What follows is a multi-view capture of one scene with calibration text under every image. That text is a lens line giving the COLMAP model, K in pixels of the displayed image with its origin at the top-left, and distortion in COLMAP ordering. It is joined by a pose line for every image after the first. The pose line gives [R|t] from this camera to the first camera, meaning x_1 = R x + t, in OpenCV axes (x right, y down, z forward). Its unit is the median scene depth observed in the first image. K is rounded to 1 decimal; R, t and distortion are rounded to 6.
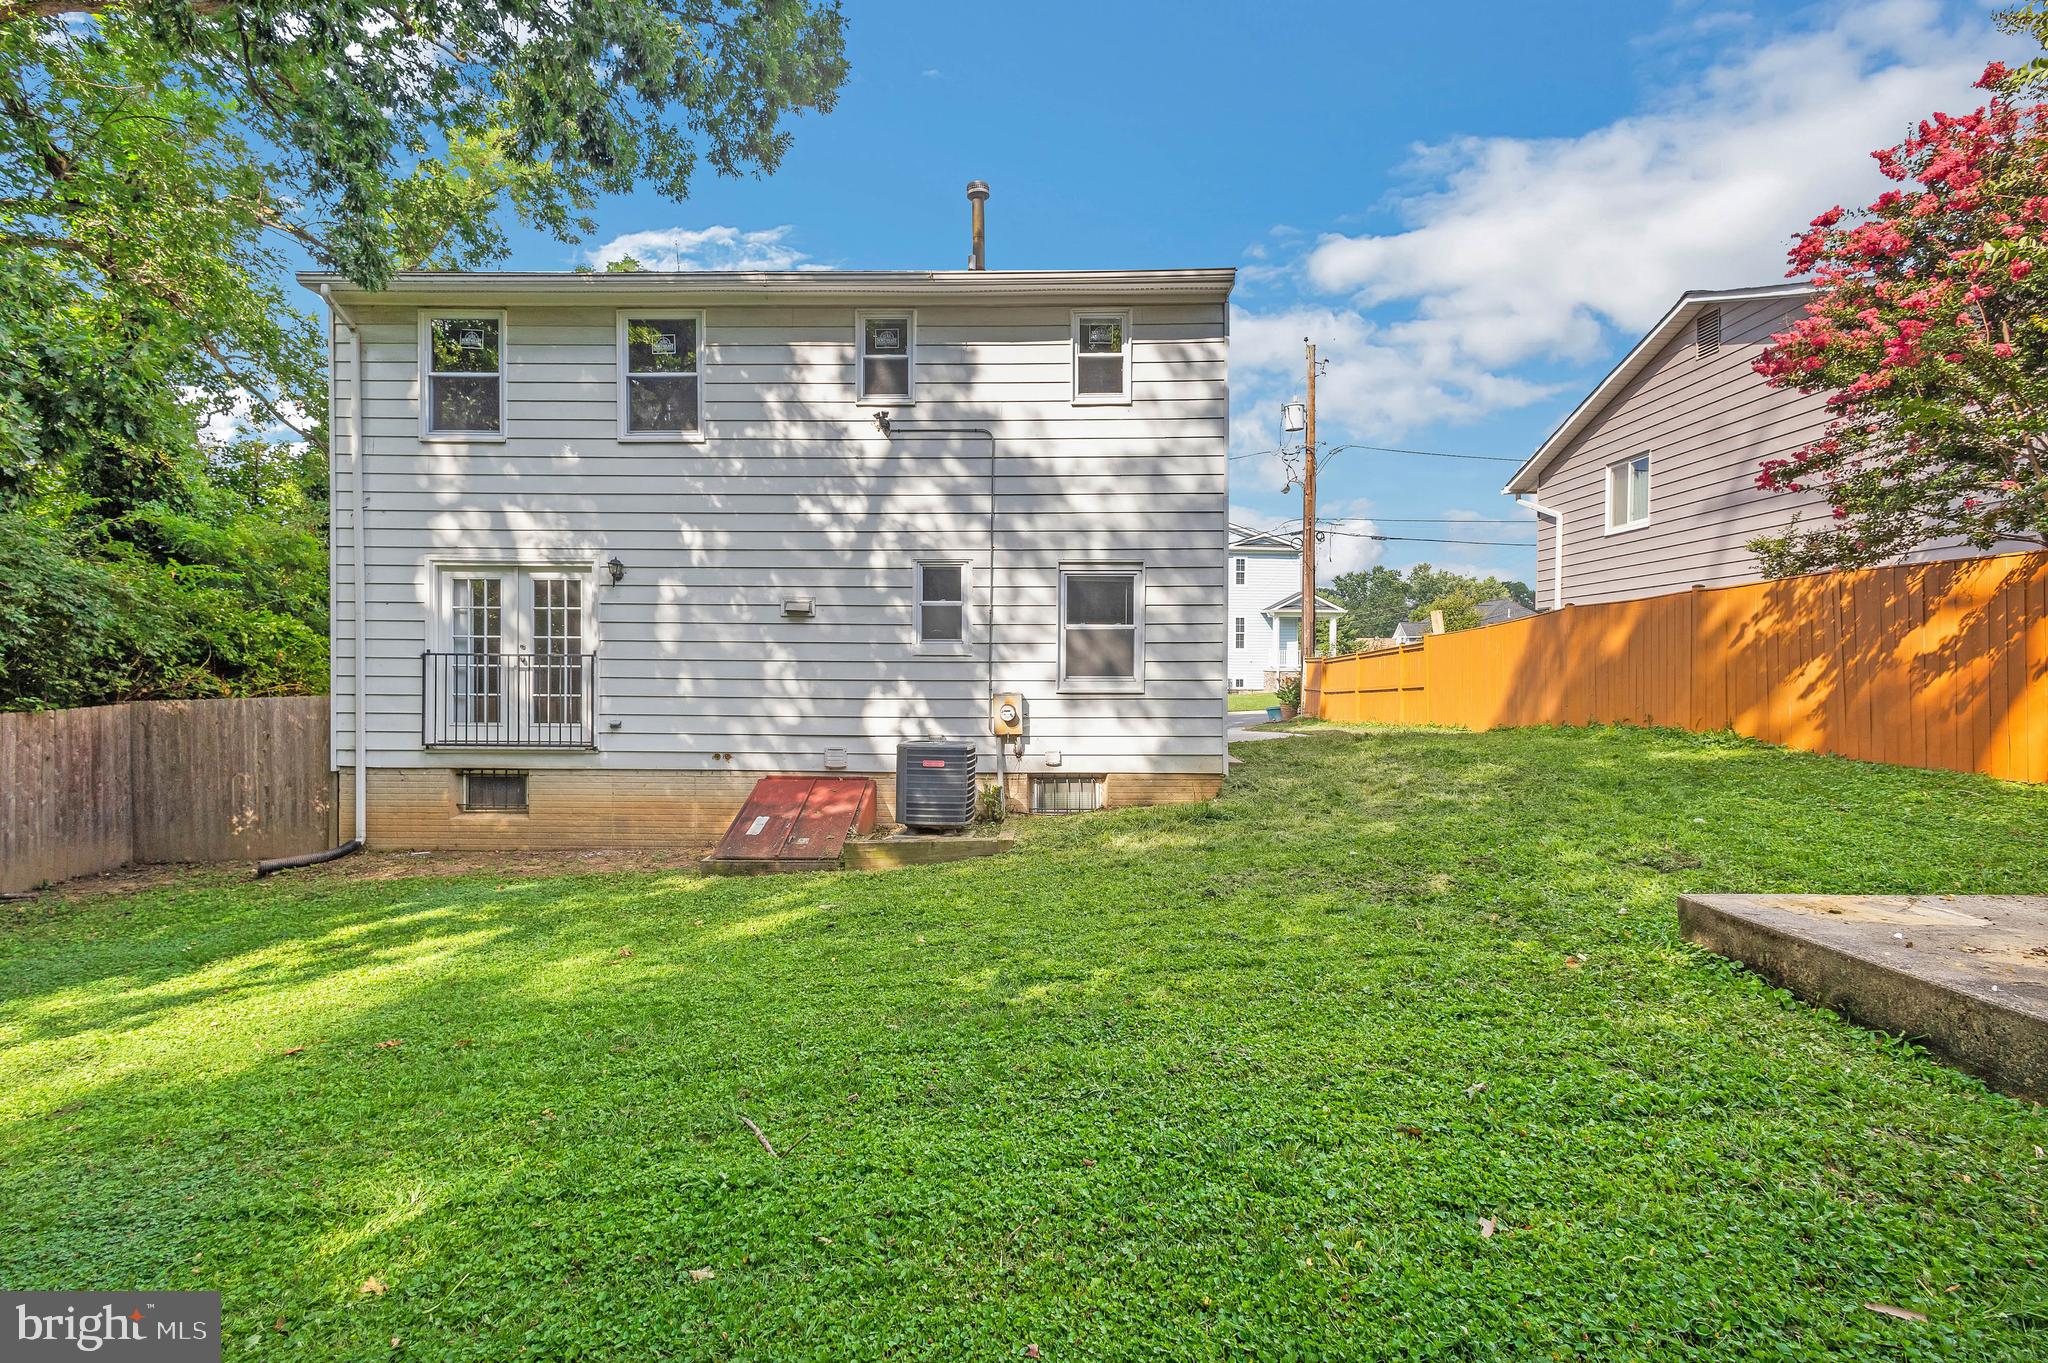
lens RADIAL K [[957.1, 0, 1022.0], [0, 957.1, 673.0], [0, 0, 1]] dist [0.009380, 0.000384]
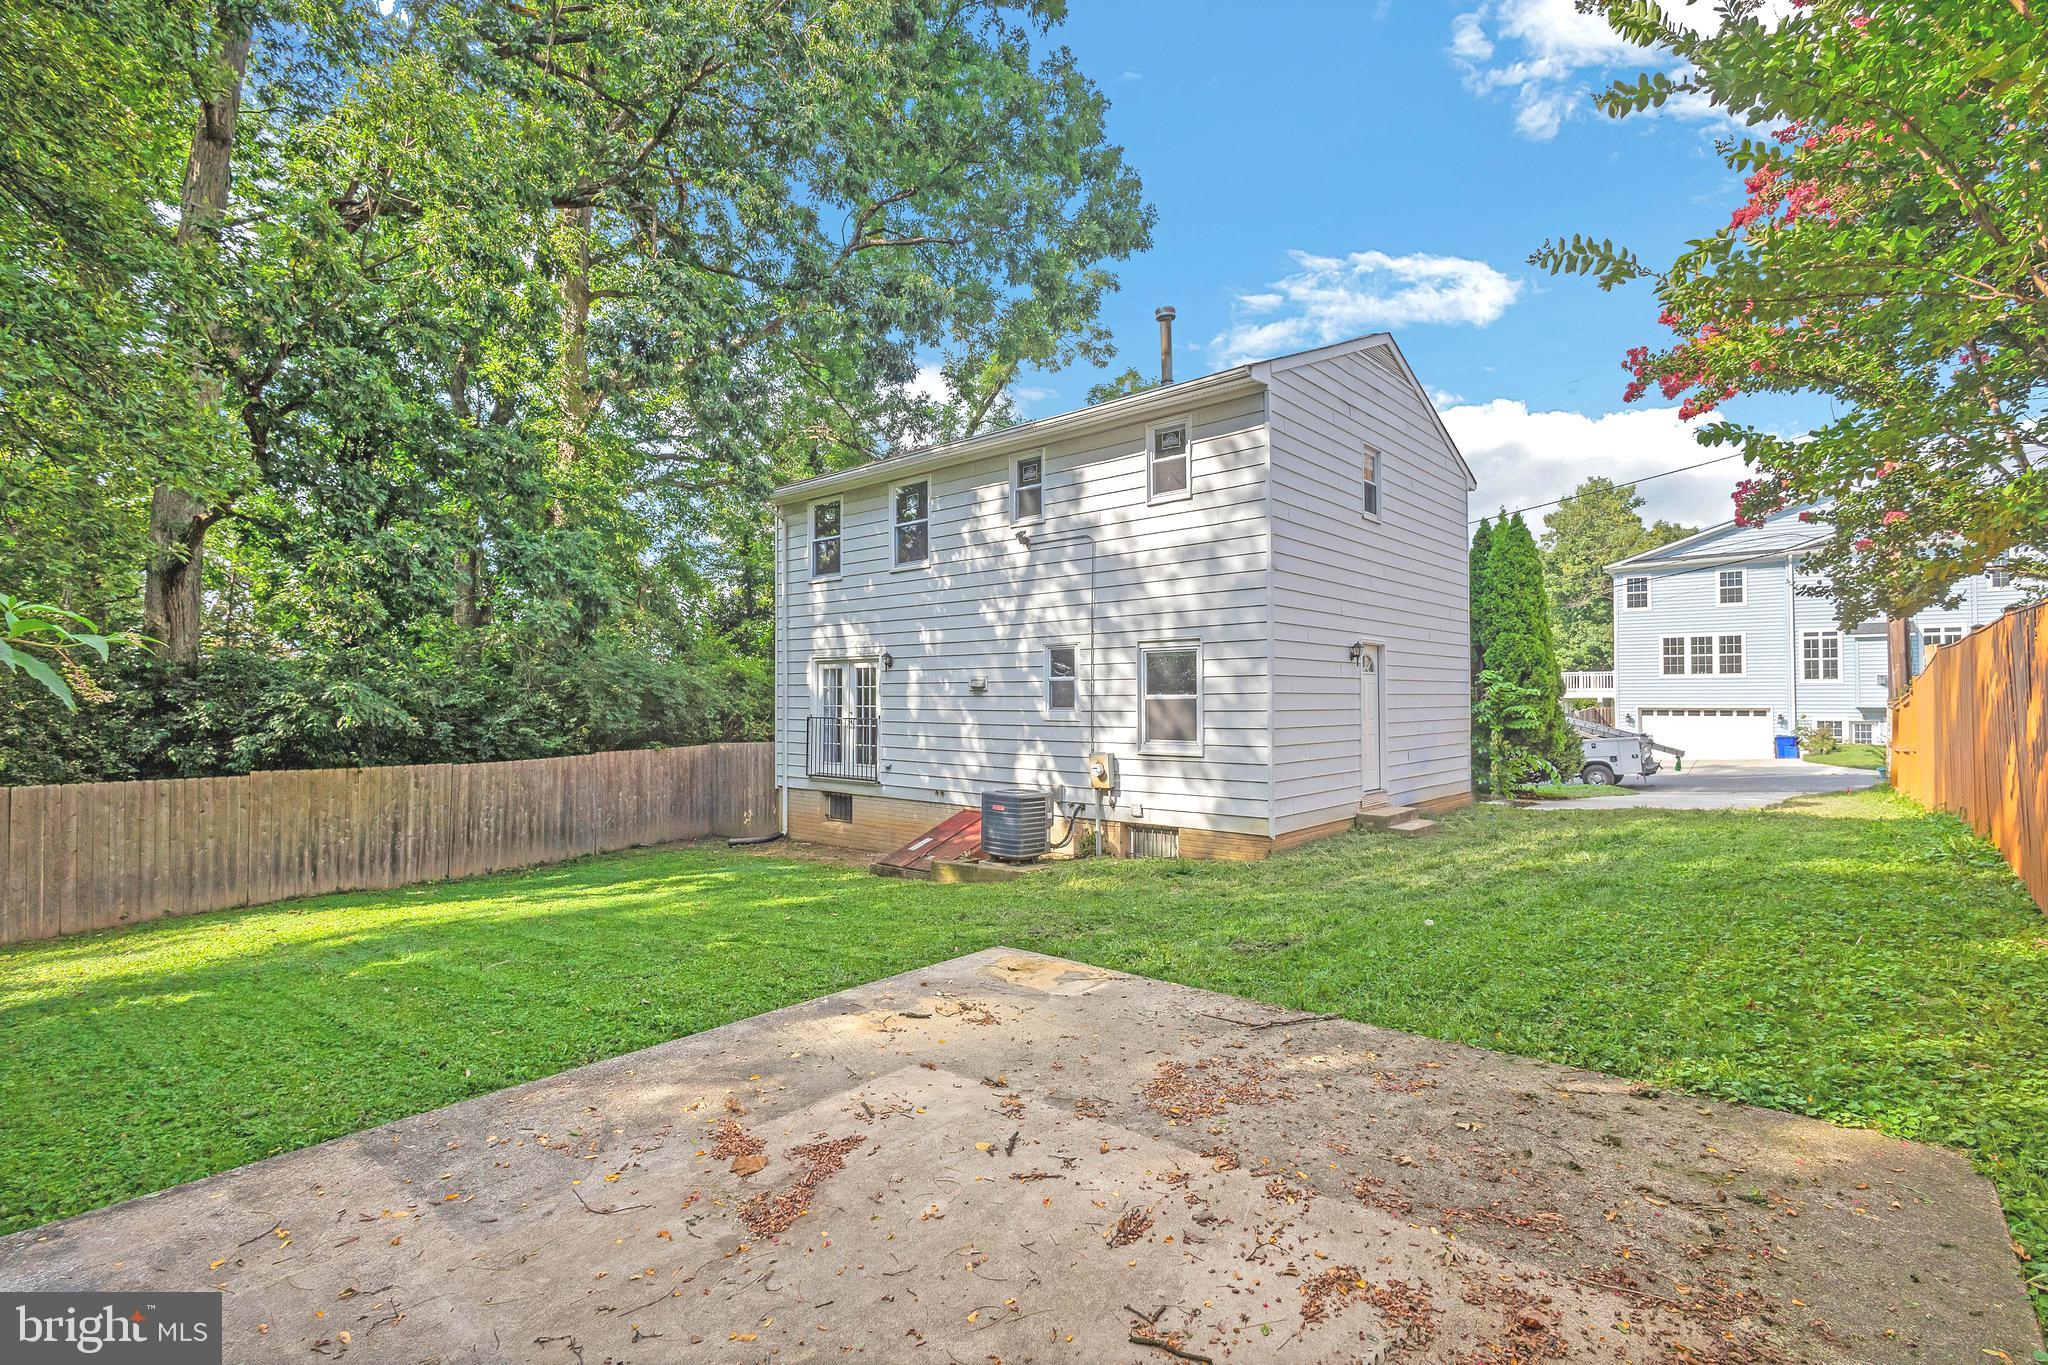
lens RADIAL K [[957.1, 0, 1030.6], [0, 957.1, 690.3], [0, 0, 1]] dist [0.009380, 0.000384]
pose [[0.765435, -0.012896, -0.643384, 0.681265], [-0.001452, 0.999762, -0.021766, -0.031104], [0.643511, 0.017595, 0.765234, 0.027118]]
